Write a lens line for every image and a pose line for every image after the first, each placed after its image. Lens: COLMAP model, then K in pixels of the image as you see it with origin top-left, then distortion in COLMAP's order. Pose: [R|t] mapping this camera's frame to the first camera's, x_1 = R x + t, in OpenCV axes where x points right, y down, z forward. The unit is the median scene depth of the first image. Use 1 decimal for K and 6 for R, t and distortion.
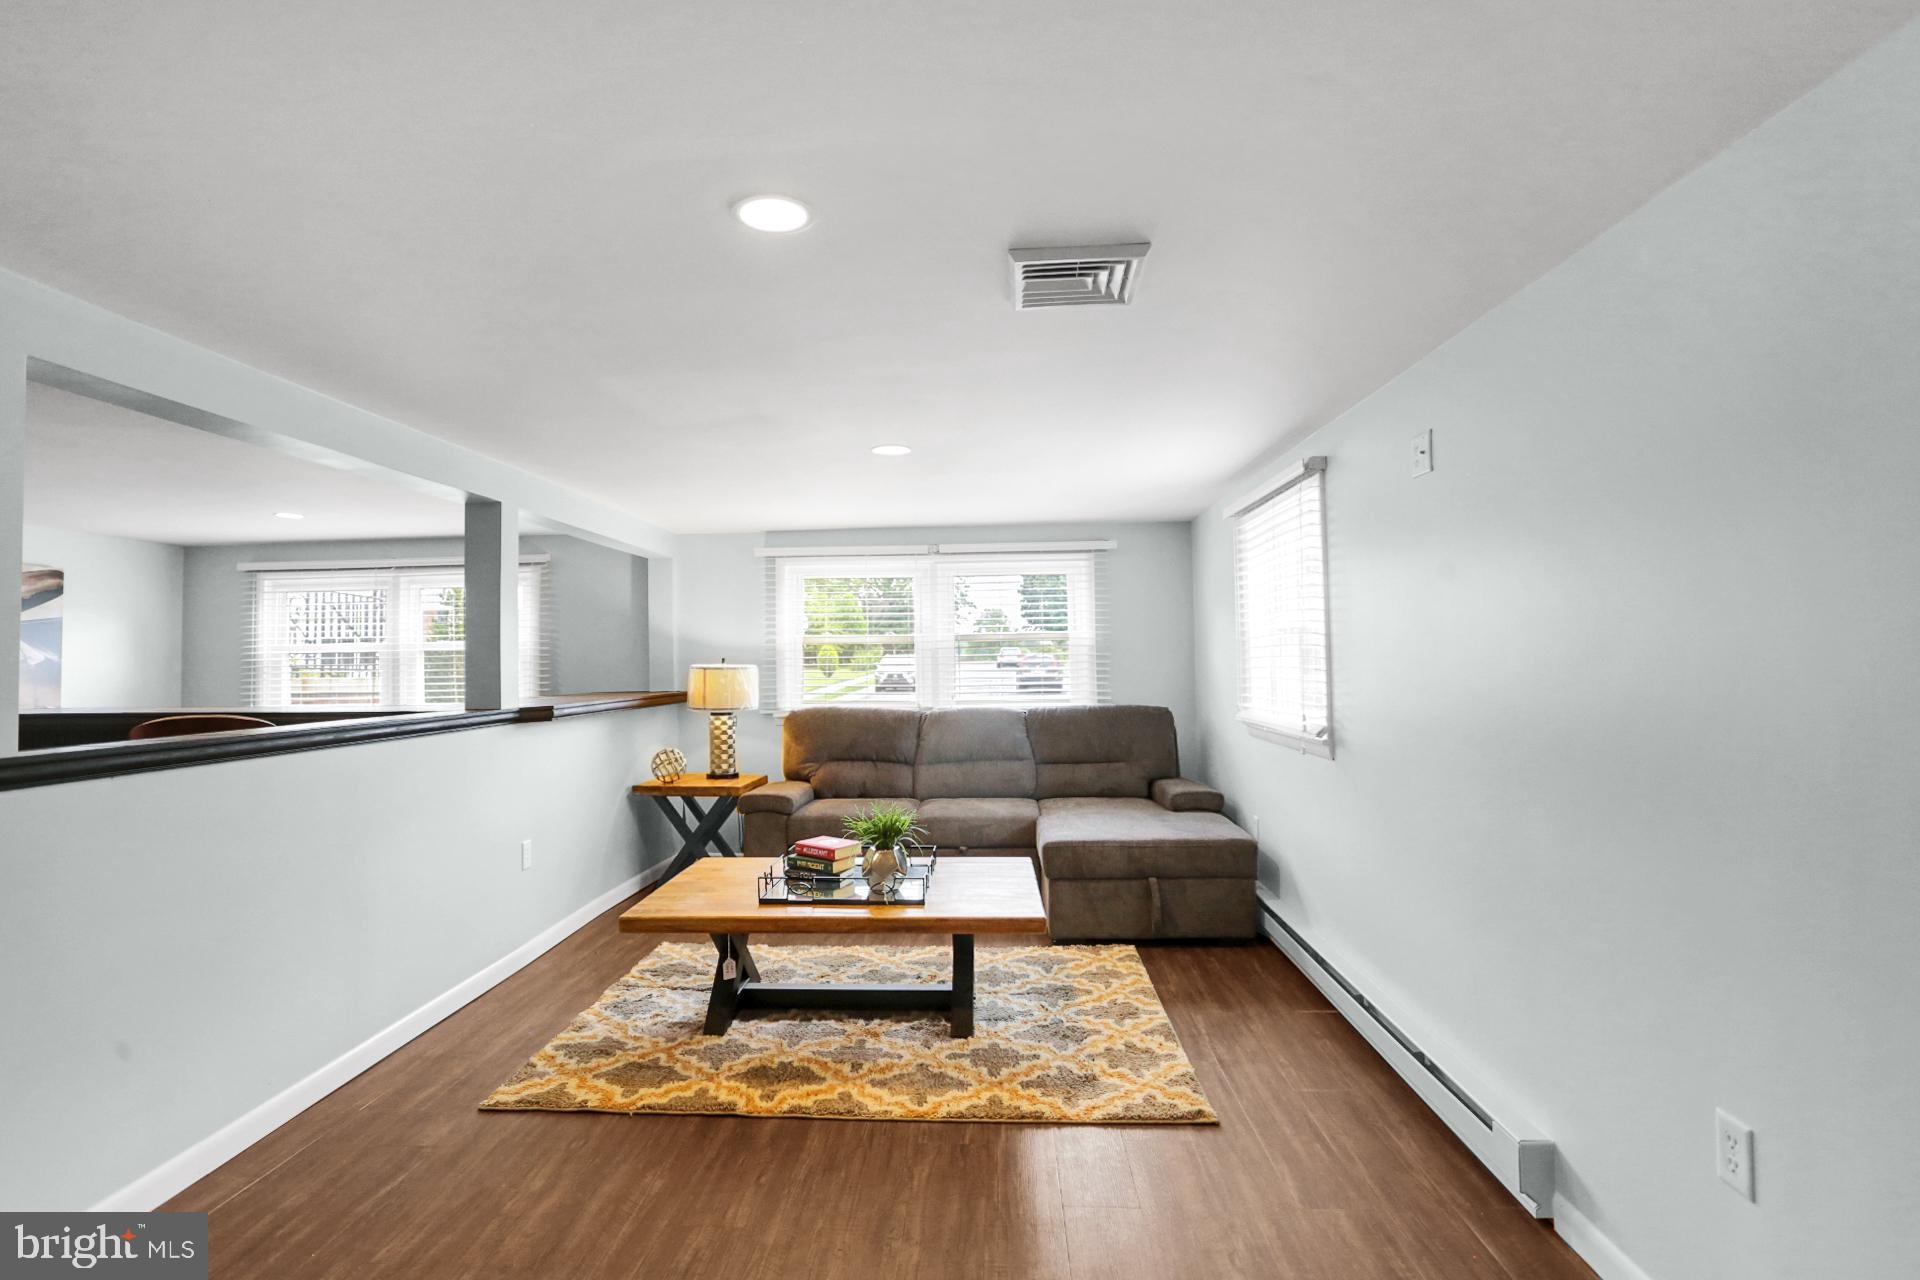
lens RADIAL K [[935.5, 0, 946.1], [0, 935.5, 598.6], [0, 0, 1]] dist [-0.070103, 0.030955]
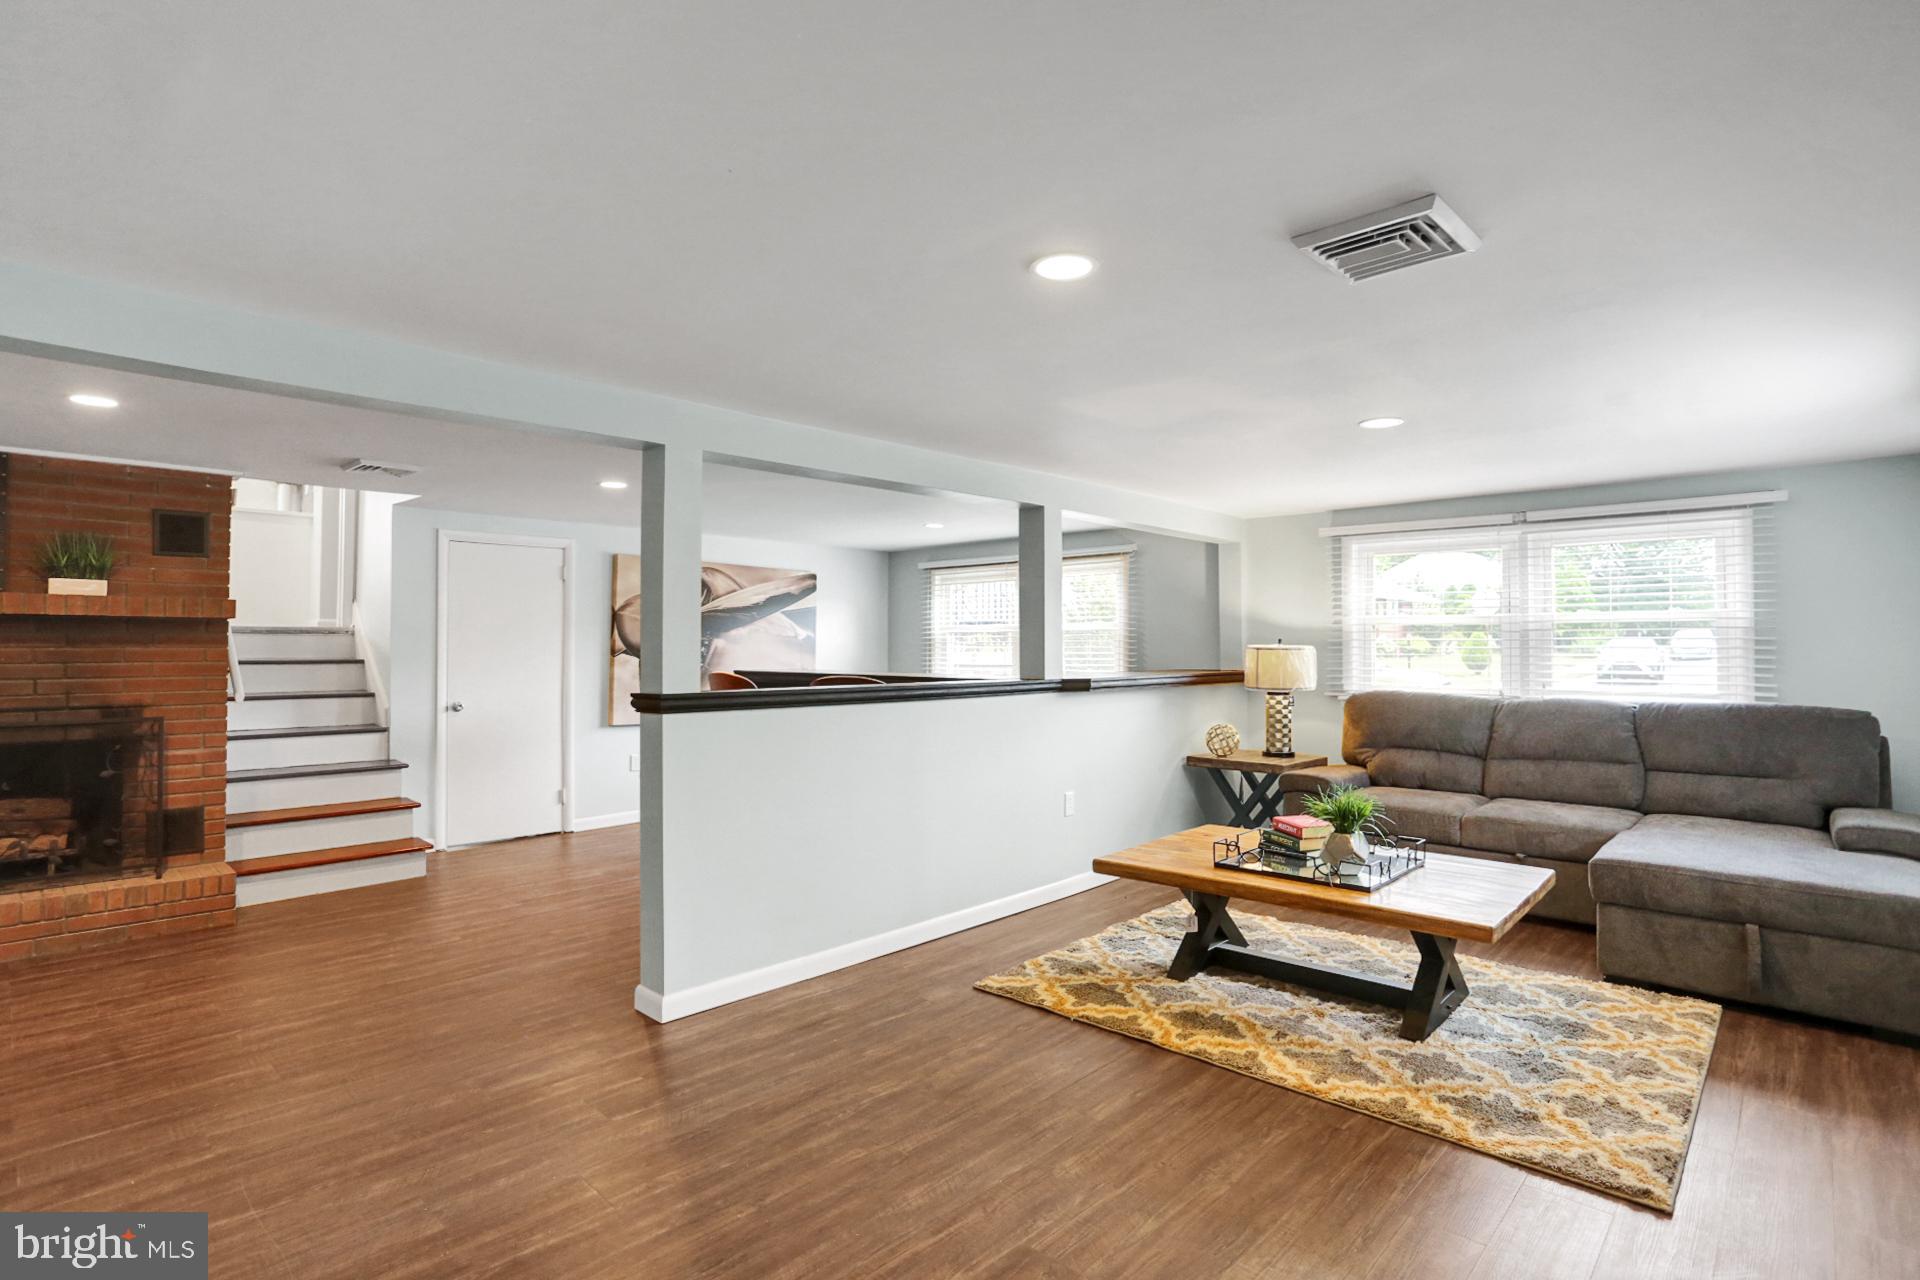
lens RADIAL K [[935.5, 0, 946.1], [0, 935.5, 598.6], [0, 0, 1]] dist [-0.070103, 0.030955]
pose [[0.765585, -0.016306, -0.643128, 0.232946], [0.030018, 0.999495, 0.010393, -0.002813], [0.642634, -0.027262, 0.765688, -0.012631]]
